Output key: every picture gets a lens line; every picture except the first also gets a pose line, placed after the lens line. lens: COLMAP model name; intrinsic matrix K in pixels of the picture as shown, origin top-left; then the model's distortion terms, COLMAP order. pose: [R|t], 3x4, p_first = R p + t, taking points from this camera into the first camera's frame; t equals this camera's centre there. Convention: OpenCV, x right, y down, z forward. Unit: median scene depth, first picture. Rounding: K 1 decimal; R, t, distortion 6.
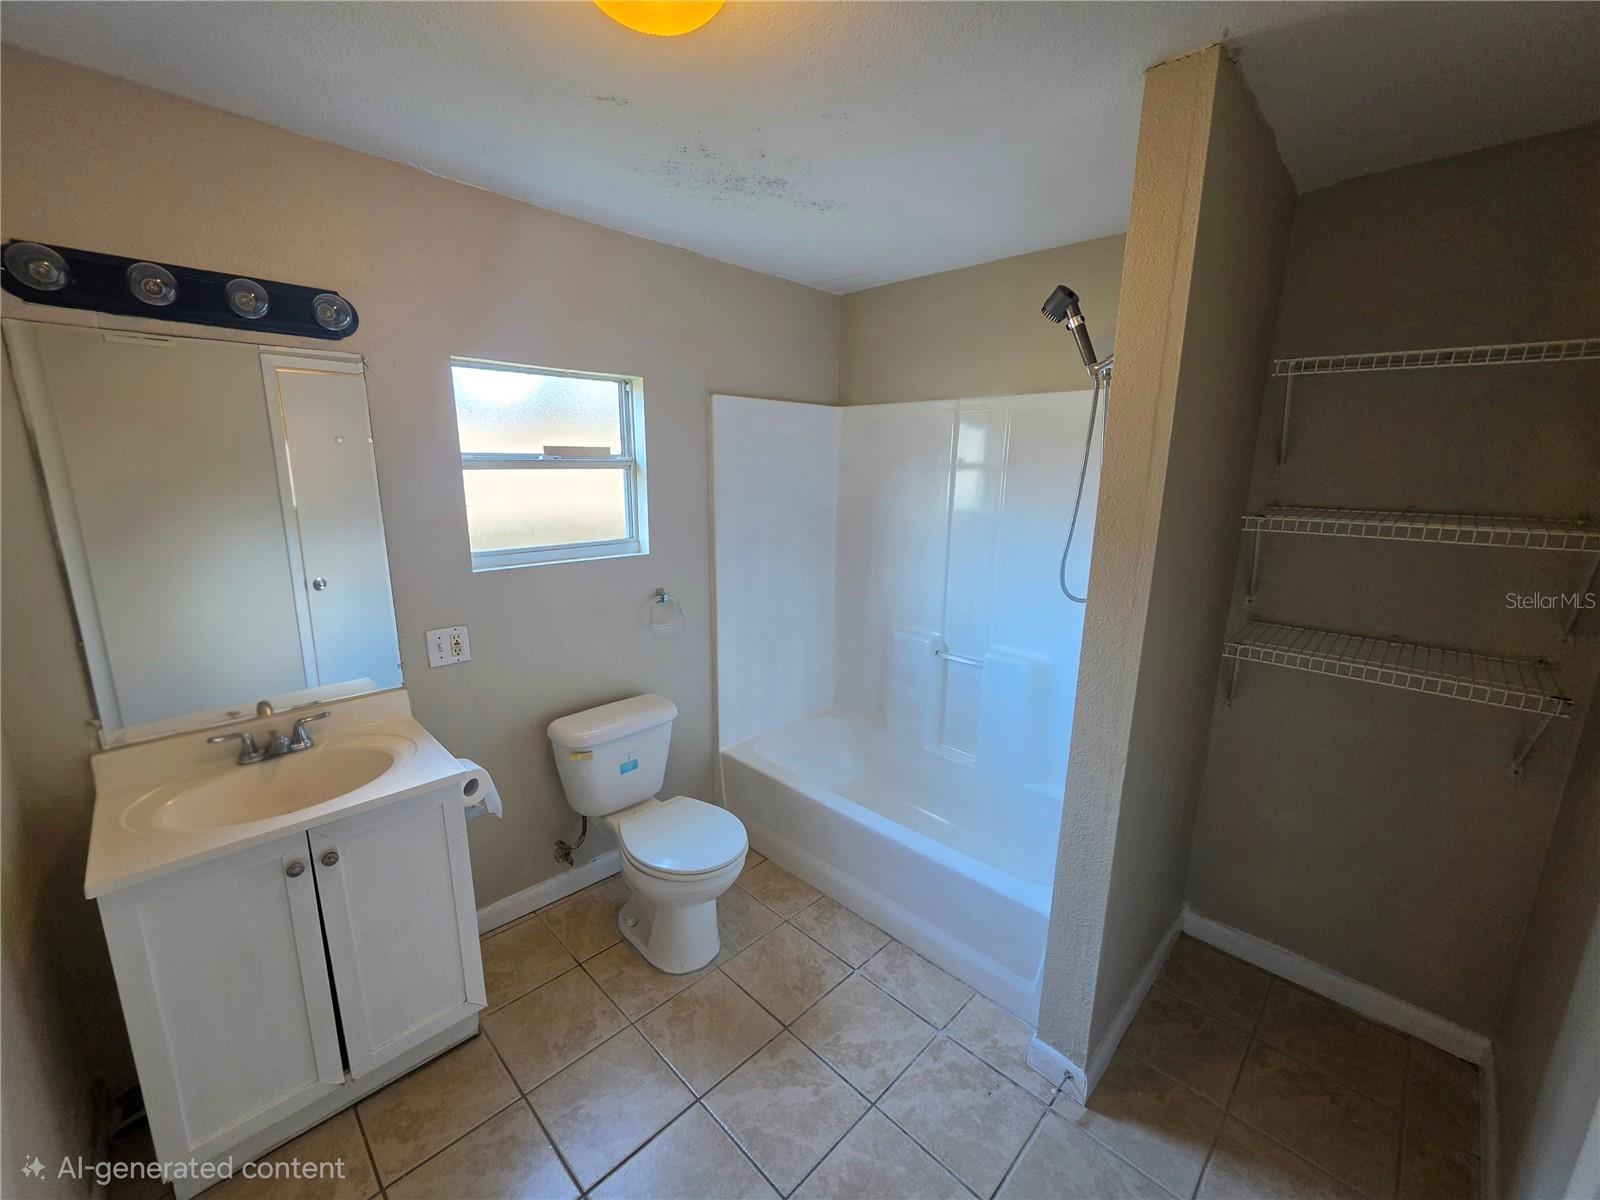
lens RADIAL K [[646.3, 0, 783.4], [0, 646.3, 596.1], [0, 0, 1]] dist [-0.001297, 0.000058]
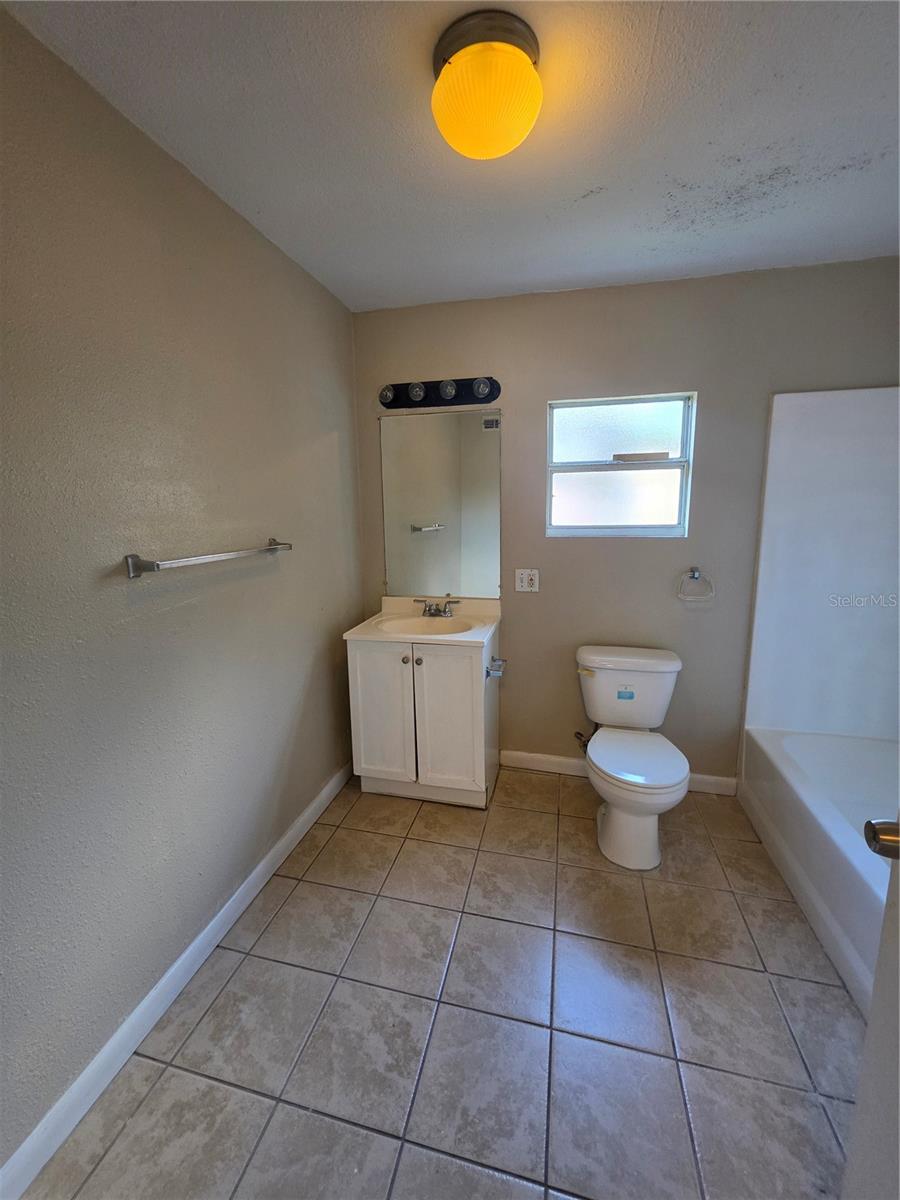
lens RADIAL K [[478.5, 0, 446.0], [0, 478.5, 585.6], [0, 0, 1]] dist [-0.008720, 0.000180]
pose [[0.520111, 0.120107, -0.845612, 0.395109], [-0.157012, 0.986635, 0.043564, 0.069056], [0.839543, 0.110113, 0.532018, 0.184297]]
